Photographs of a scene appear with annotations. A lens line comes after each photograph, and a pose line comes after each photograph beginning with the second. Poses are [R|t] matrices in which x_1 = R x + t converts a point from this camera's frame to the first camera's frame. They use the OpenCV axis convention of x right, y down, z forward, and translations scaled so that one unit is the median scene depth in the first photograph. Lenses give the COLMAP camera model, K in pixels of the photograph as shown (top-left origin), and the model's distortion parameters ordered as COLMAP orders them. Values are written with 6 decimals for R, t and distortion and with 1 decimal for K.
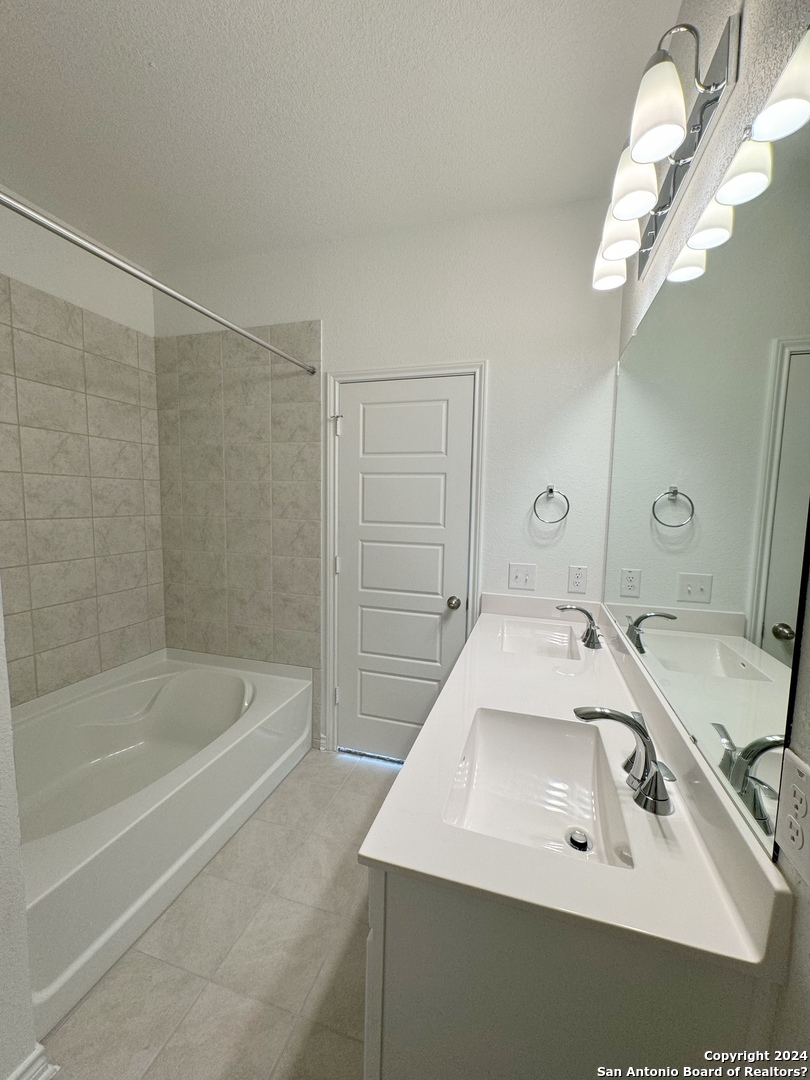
lens RADIAL K [[442.9, 0, 406.1], [0, 442.9, 536.5], [0, 0, 1]] dist [0.007289, 0.000129]
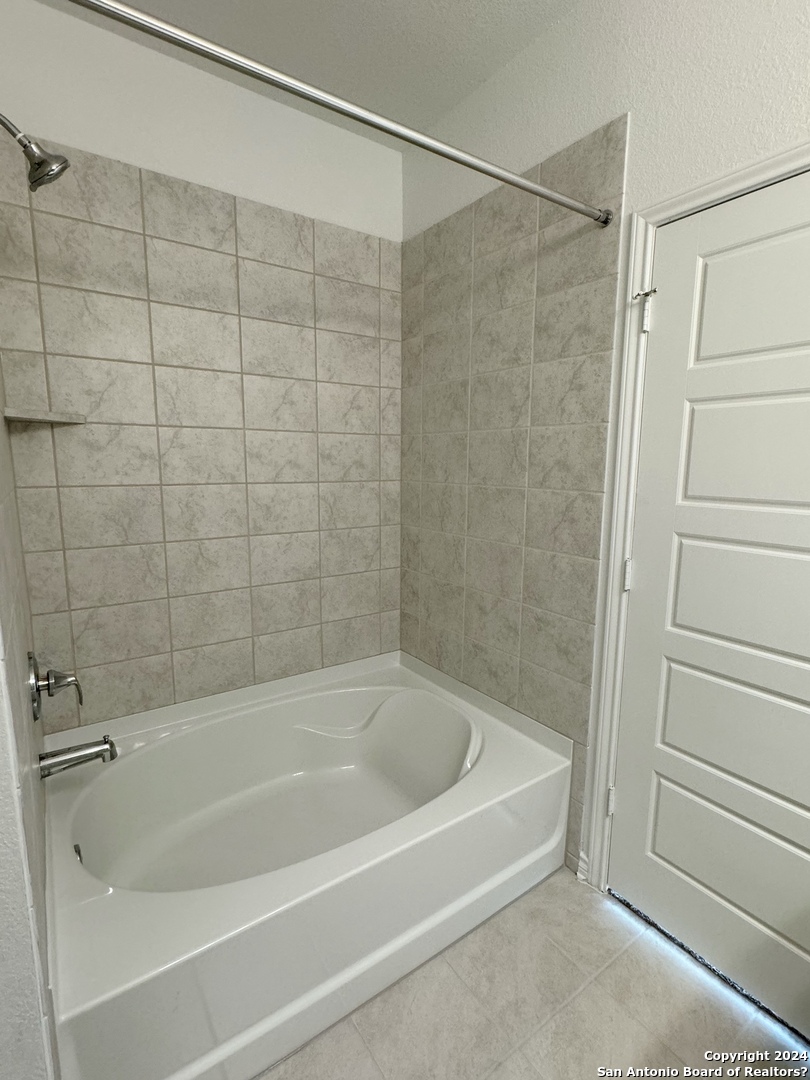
lens RADIAL K [[523.8, 0, 405.0], [0, 523.8, 539.4], [0, 0, 1]] dist [-0.001326, -0.000018]
pose [[0.786276, 0.080825, -0.612566, 0.021589], [-0.045344, 0.996282, 0.073252, -0.015311], [0.616210, -0.029820, 0.787018, 0.328430]]
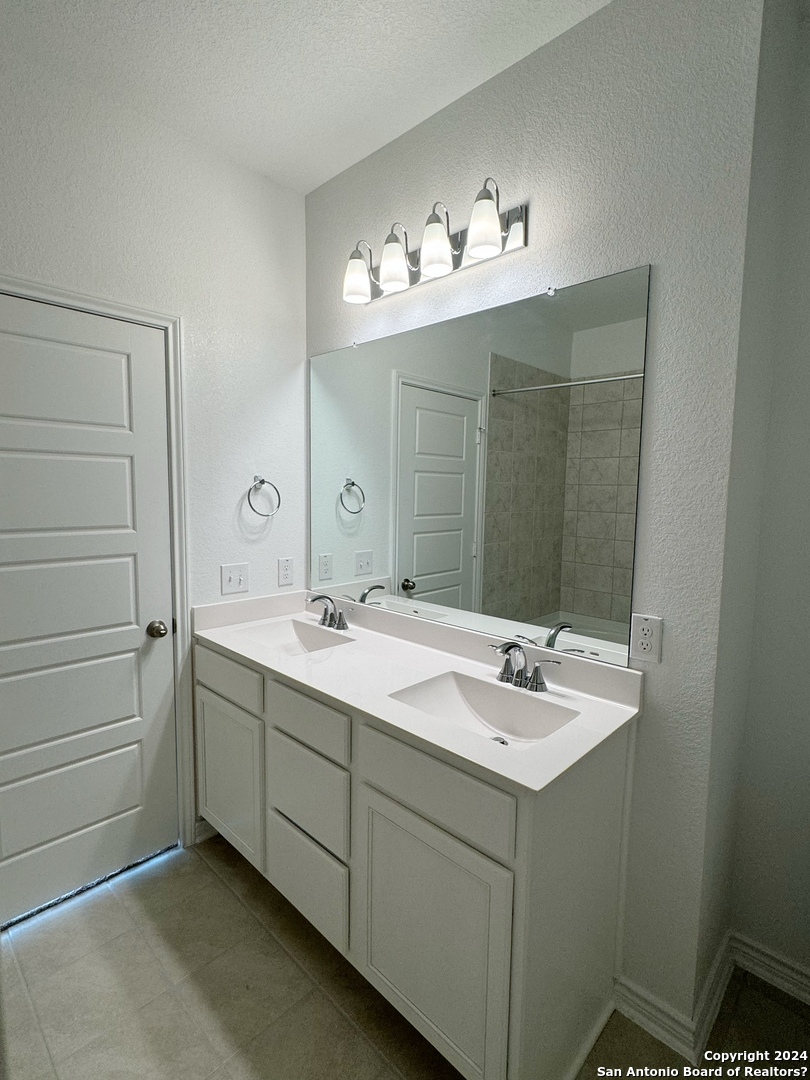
lens RADIAL K [[523.8, 0, 401.2], [0, 523.8, 537.3], [0, 0, 1]] dist [-0.001326, -0.000018]
pose [[0.452363, -0.091590, 0.887118, -0.445715], [0.076264, 0.995042, 0.063843, -0.028620], [-0.888567, 0.038775, 0.457105, 0.203197]]
